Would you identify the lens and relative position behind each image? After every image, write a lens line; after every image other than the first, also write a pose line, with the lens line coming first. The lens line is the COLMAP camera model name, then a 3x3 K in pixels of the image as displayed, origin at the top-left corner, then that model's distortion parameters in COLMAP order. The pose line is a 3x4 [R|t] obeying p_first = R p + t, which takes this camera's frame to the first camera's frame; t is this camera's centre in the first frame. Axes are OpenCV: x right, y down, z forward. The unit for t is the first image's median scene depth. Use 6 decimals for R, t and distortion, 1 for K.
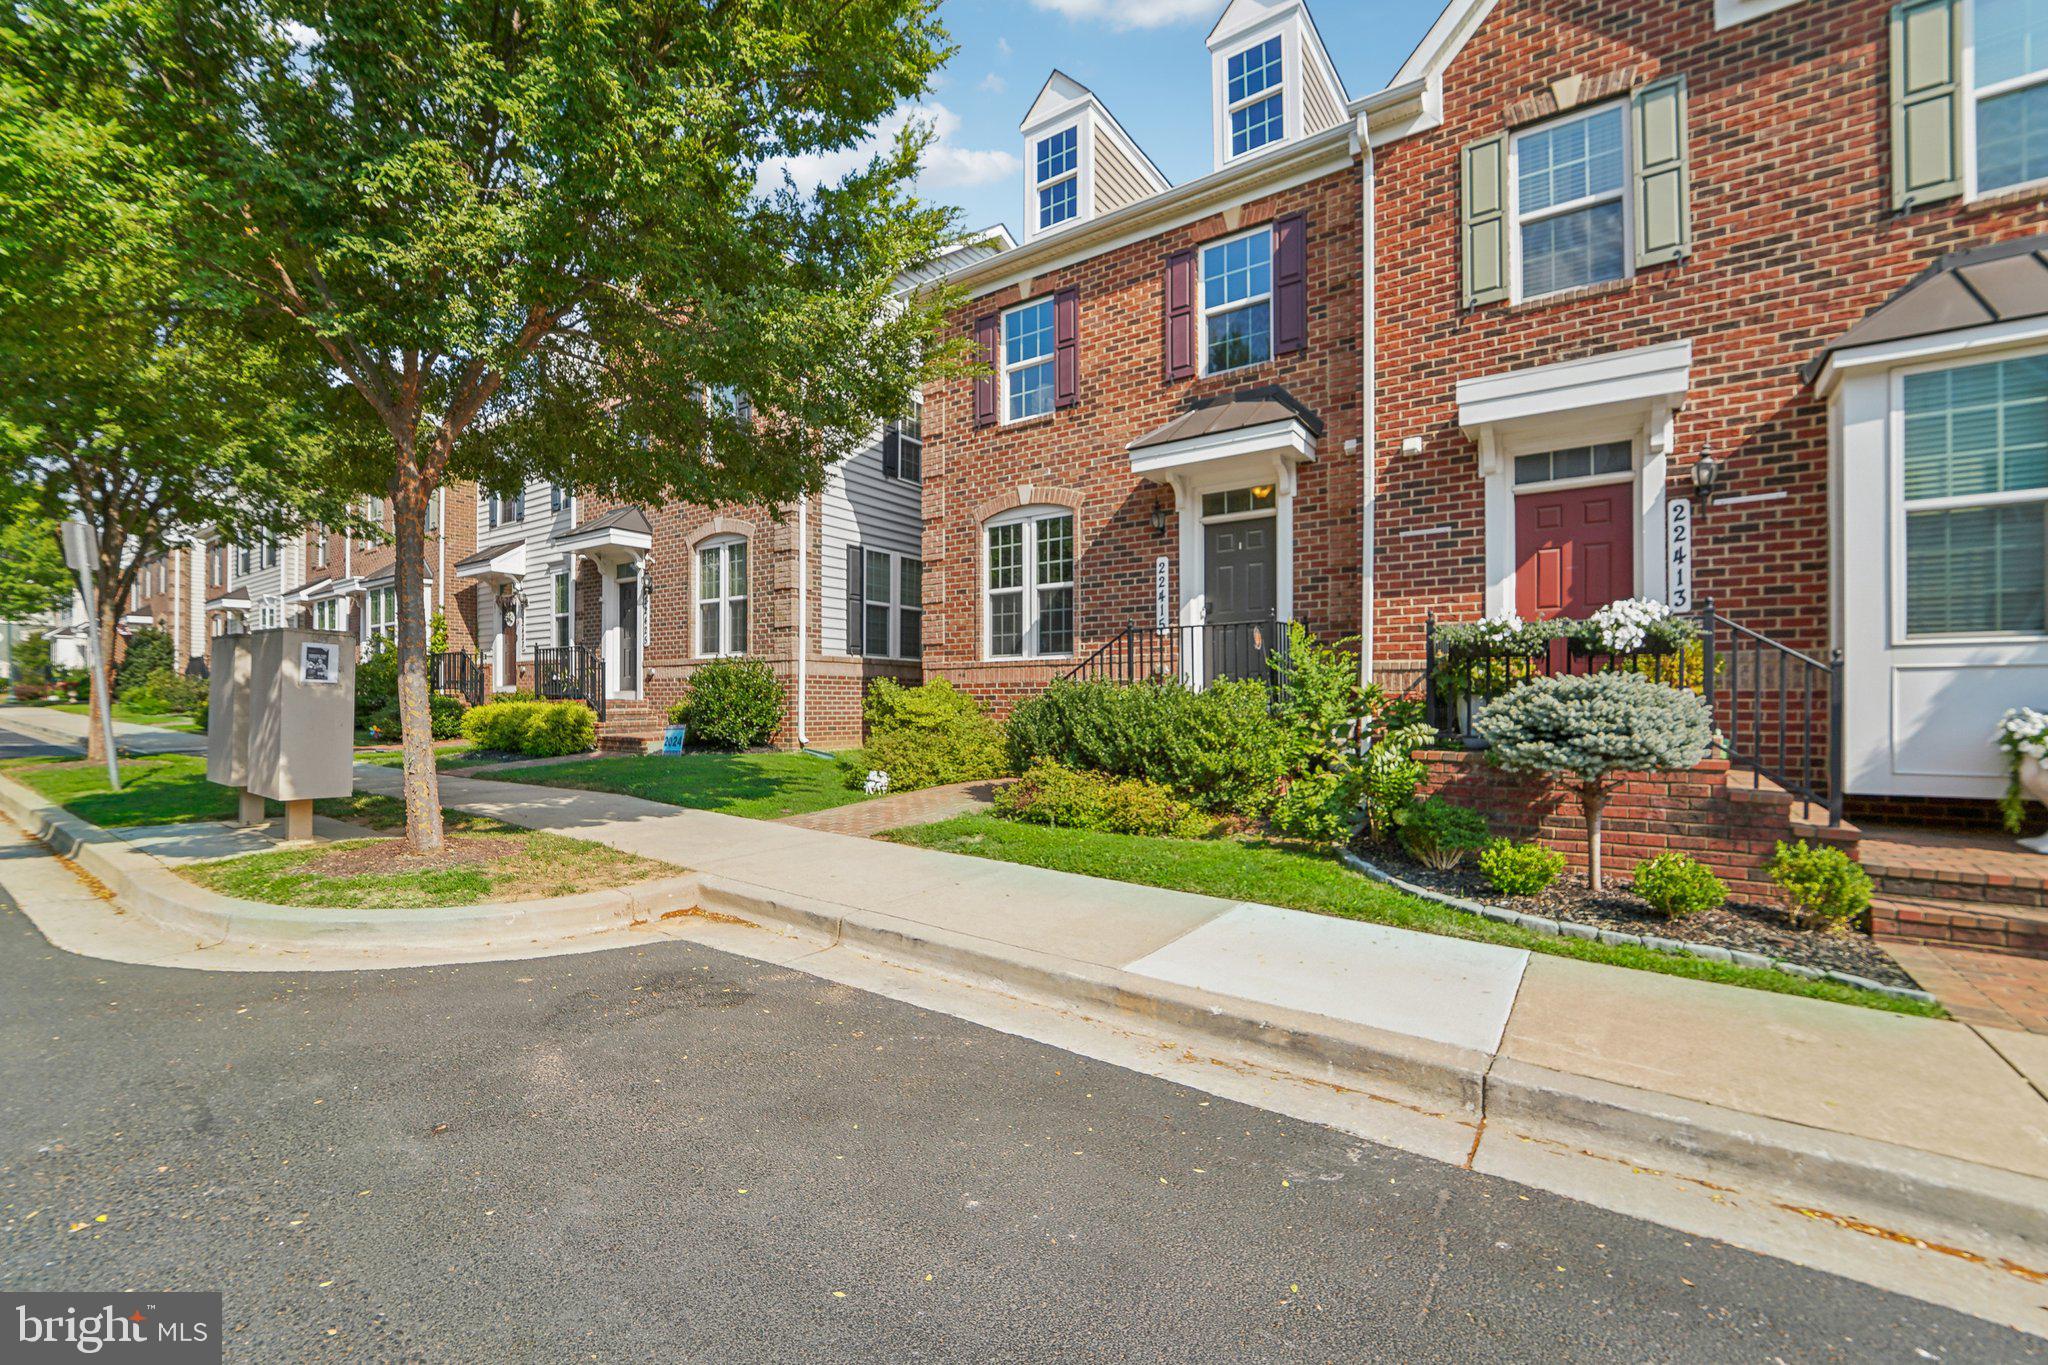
lens RADIAL K [[859.0, 0, 1023.5], [0, 859.0, 704.7], [0, 0, 1]] dist [-0.014782, 0.000131]
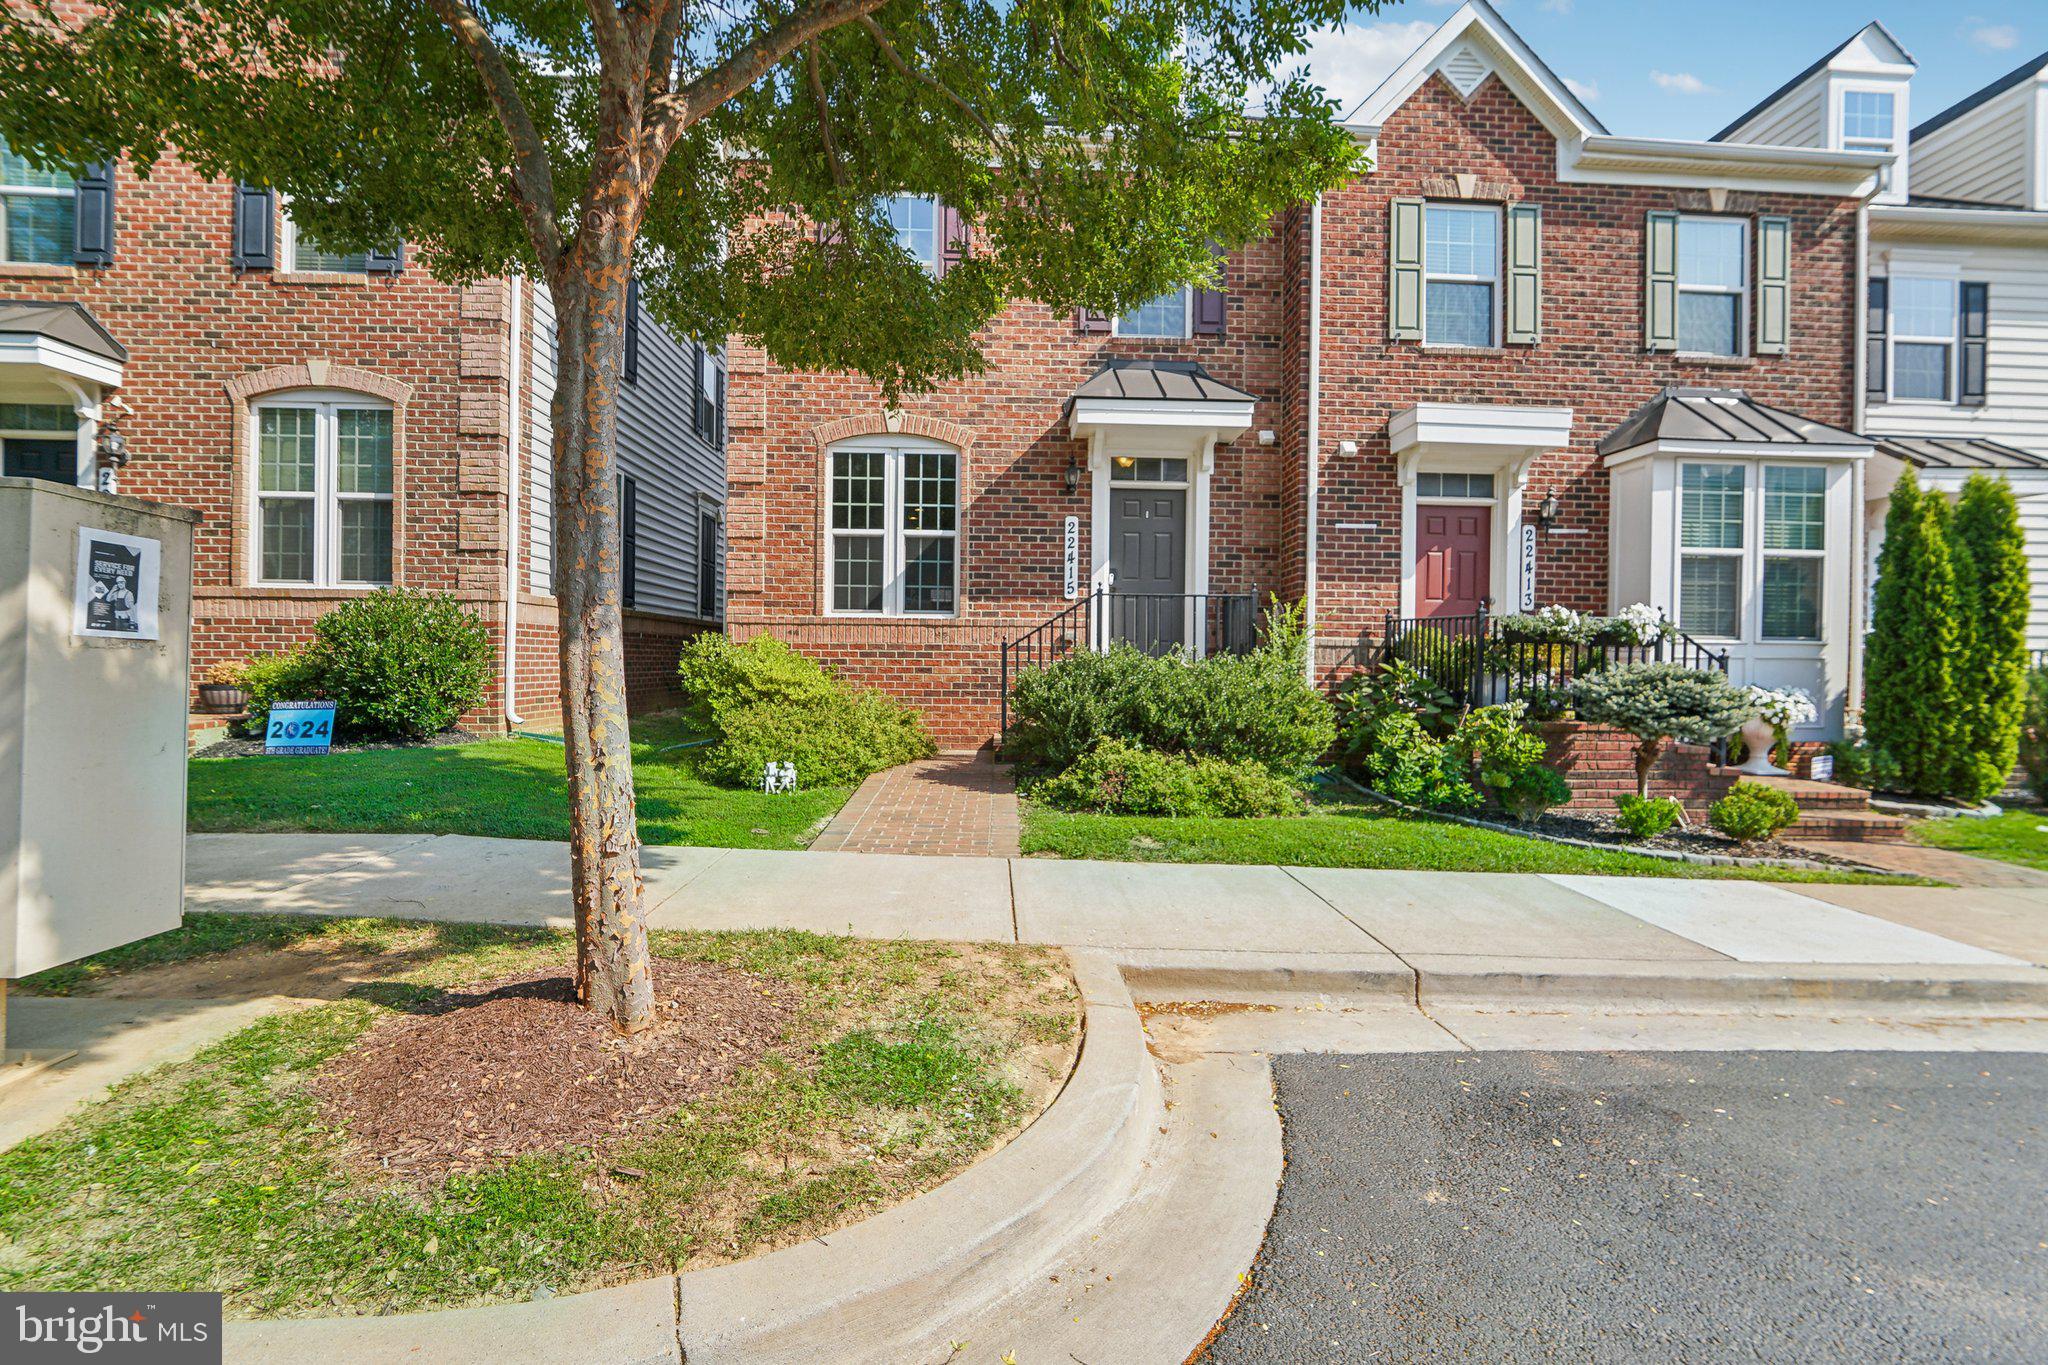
lens RADIAL K [[853.8, 0, 1030.3], [0, 853.8, 673.3], [0, 0, 1]] dist [-0.013210, -0.000223]
pose [[0.791097, 0.000720, 0.611690, -0.497518], [-0.012224, 0.999818, 0.014633, -0.014391], [-0.611569, -0.019053, 0.790962, 0.314871]]
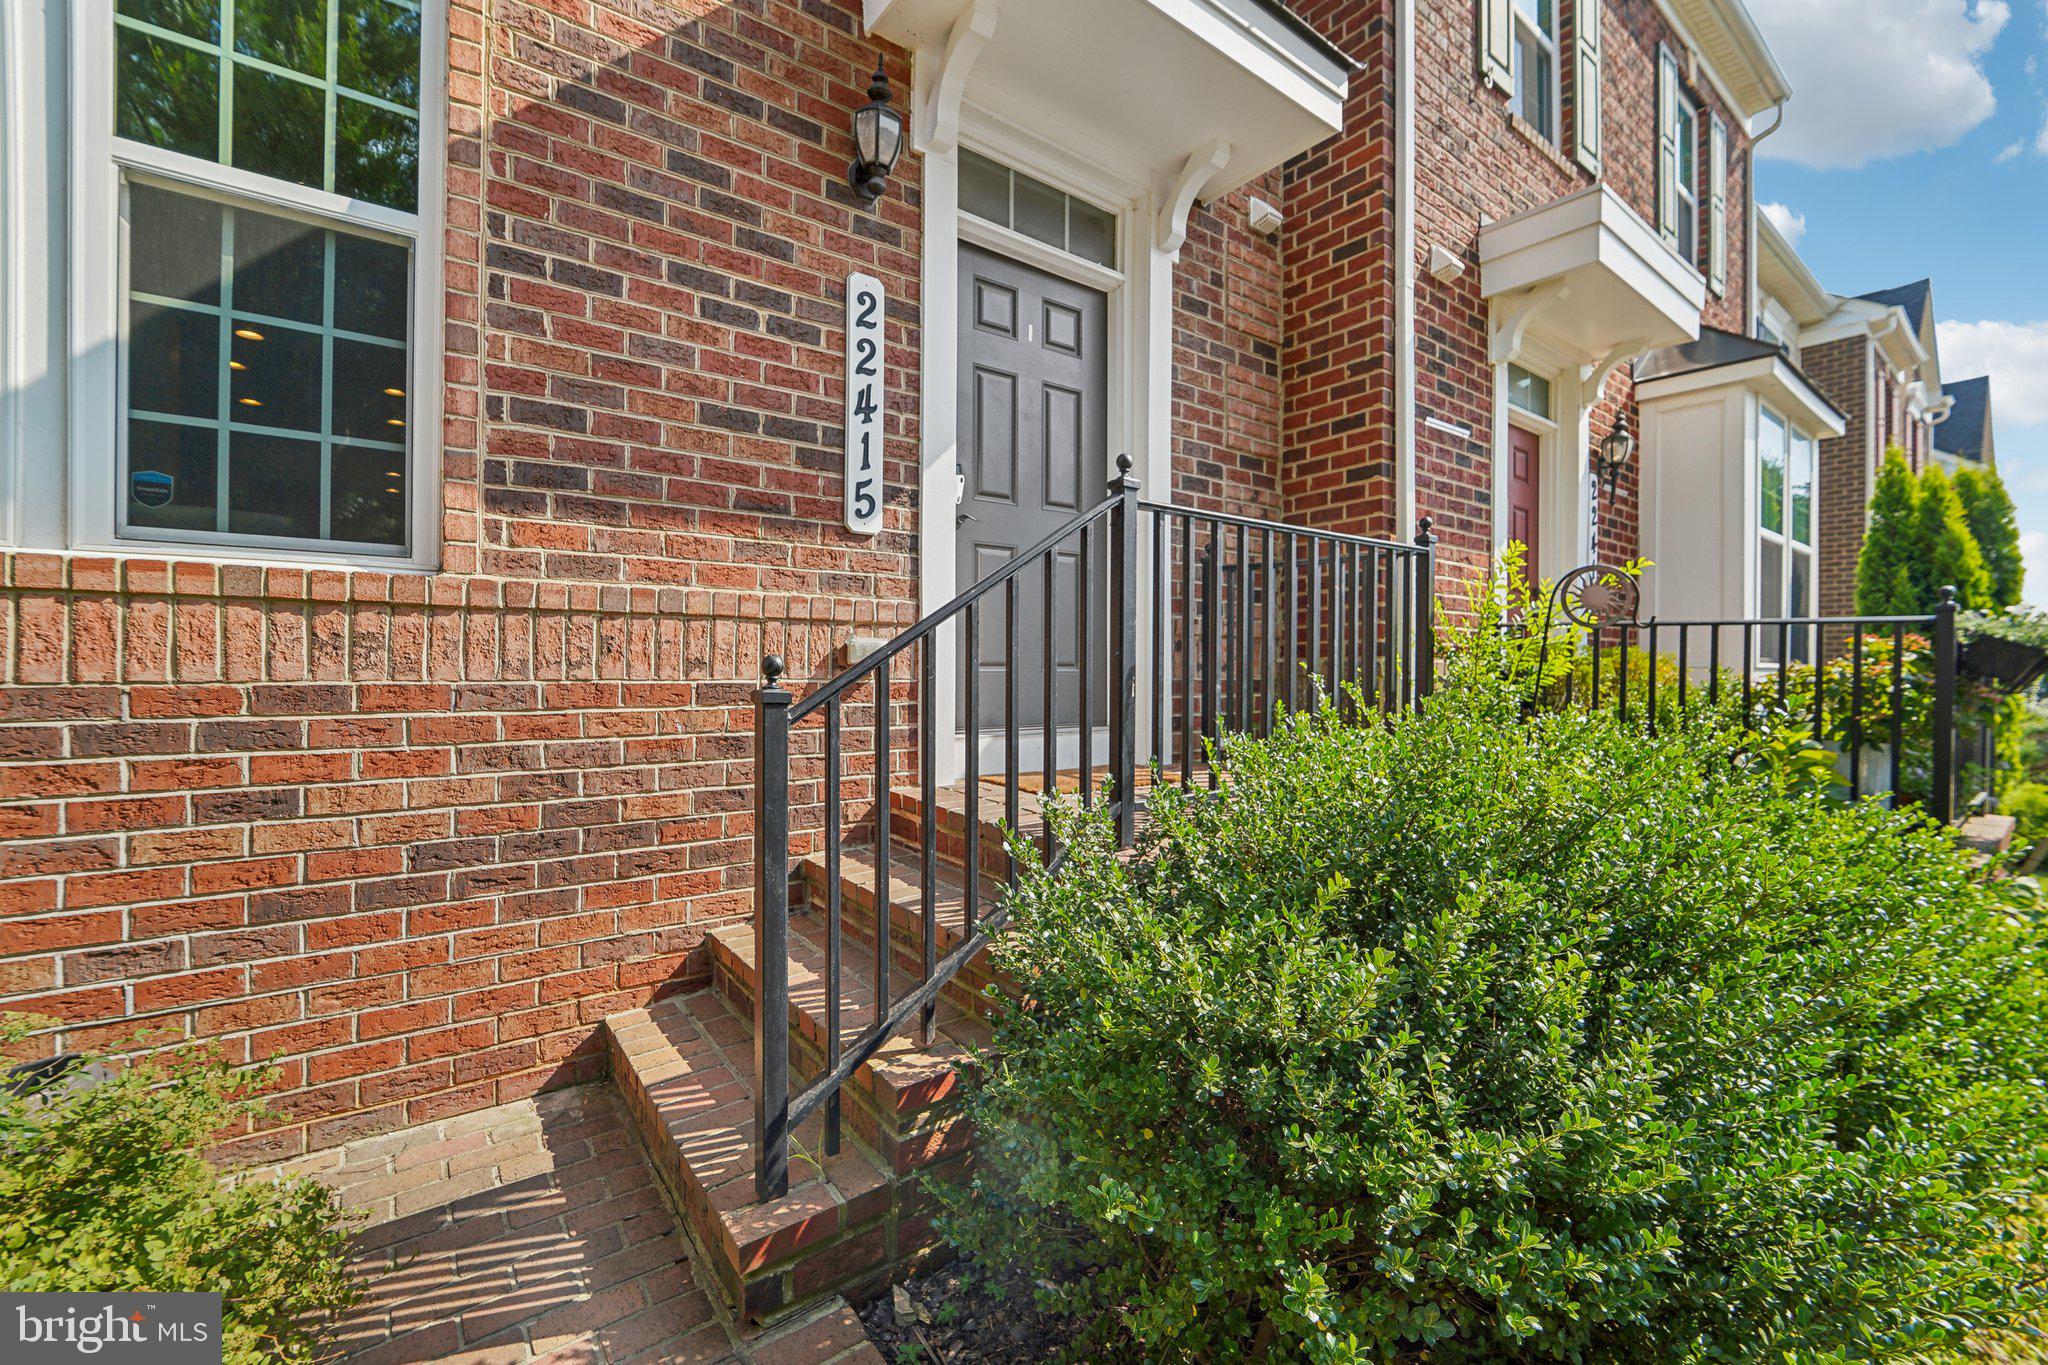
lens RADIAL K [[853.8, 0, 1030.3], [0, 853.8, 673.3], [0, 0, 1]] dist [-0.013210, -0.000223]
pose [[0.296715, -0.001994, 0.954964, -0.116366], [-0.007868, 0.999959, 0.004532, -0.038975], [-0.954934, -0.008858, 0.296687, 0.952049]]
